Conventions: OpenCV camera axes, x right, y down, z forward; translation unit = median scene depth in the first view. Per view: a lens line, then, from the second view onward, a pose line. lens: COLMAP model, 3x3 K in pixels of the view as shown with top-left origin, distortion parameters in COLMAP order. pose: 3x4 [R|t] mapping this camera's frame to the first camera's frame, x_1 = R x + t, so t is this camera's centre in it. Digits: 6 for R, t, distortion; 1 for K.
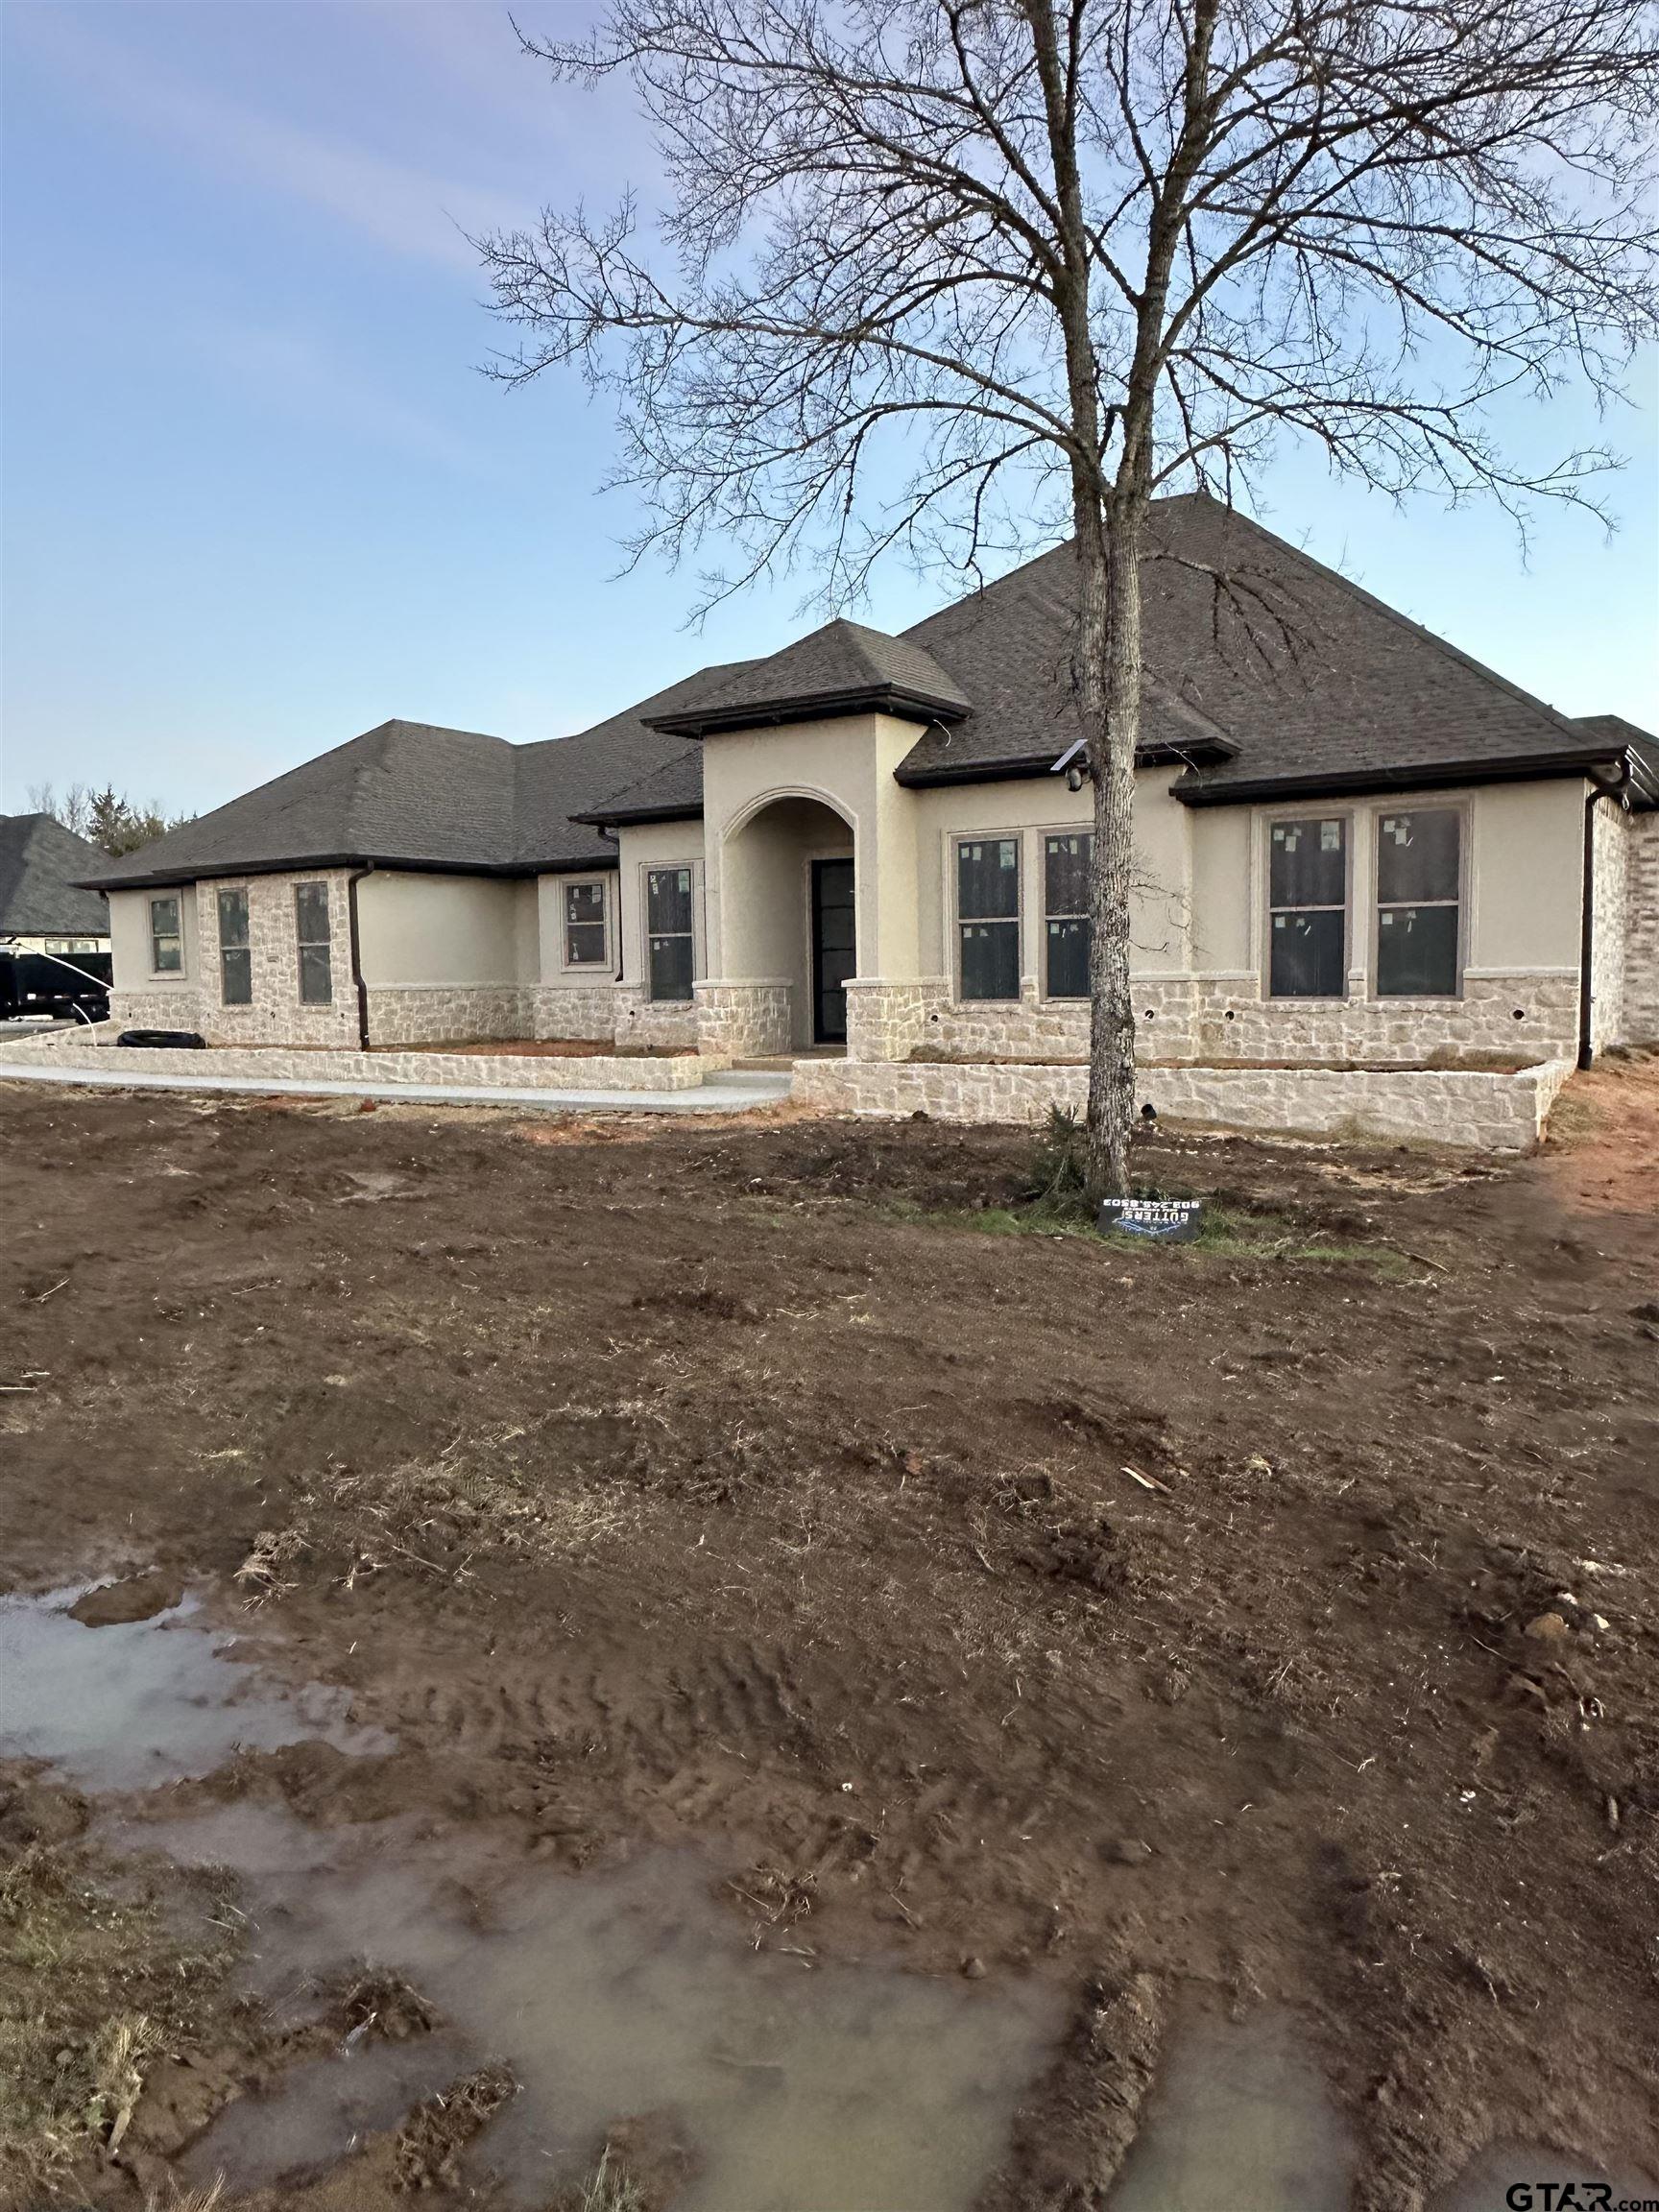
lens RADIAL K [[1495.3, 0, 829.5], [0, 1495.3, 1106.0], [0, 0, 1]] dist [0.003825, 0.000093]
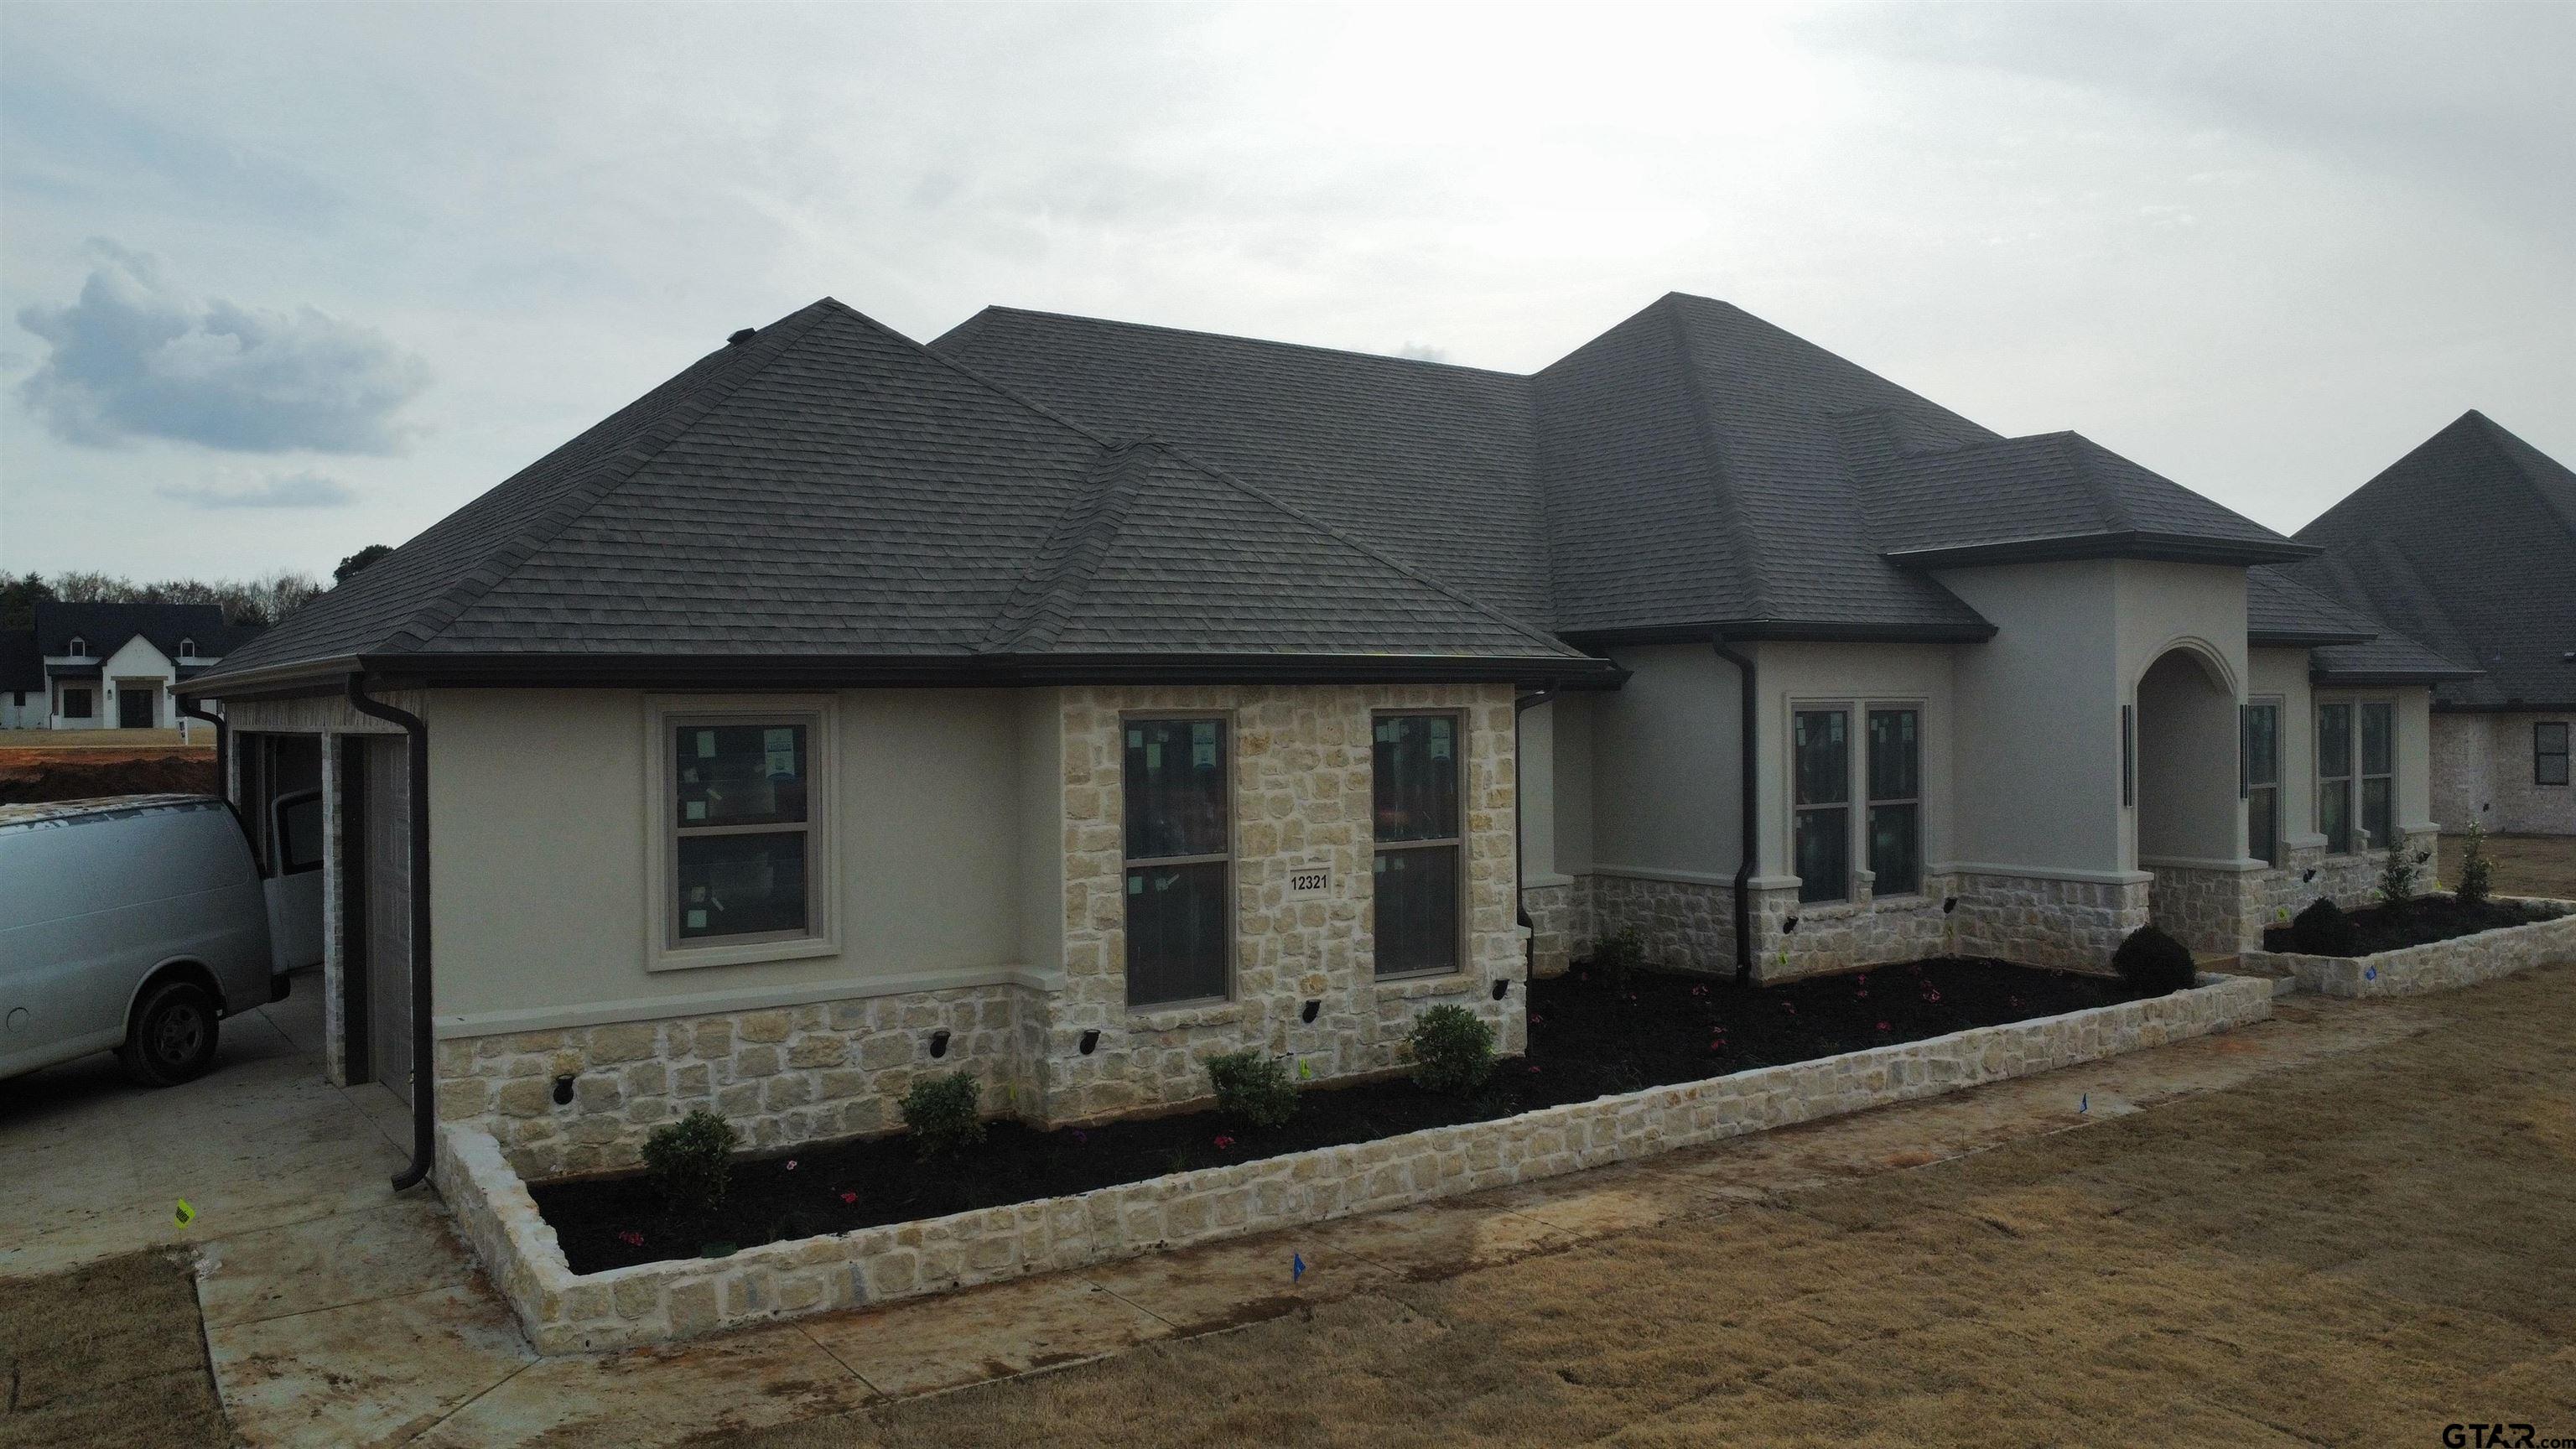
lens RADIAL K [[1868.6, 0, 1288.0], [0, 1868.6, 724.5], [0, 0, 1]] dist [-0.021767, -0.023684]
pose [[0.357805, 0.005312, 0.933781, -0.978982], [0.083141, 0.995831, -0.037523, -0.139052], [-0.930088, 0.091062, 0.355871, 0.917212]]
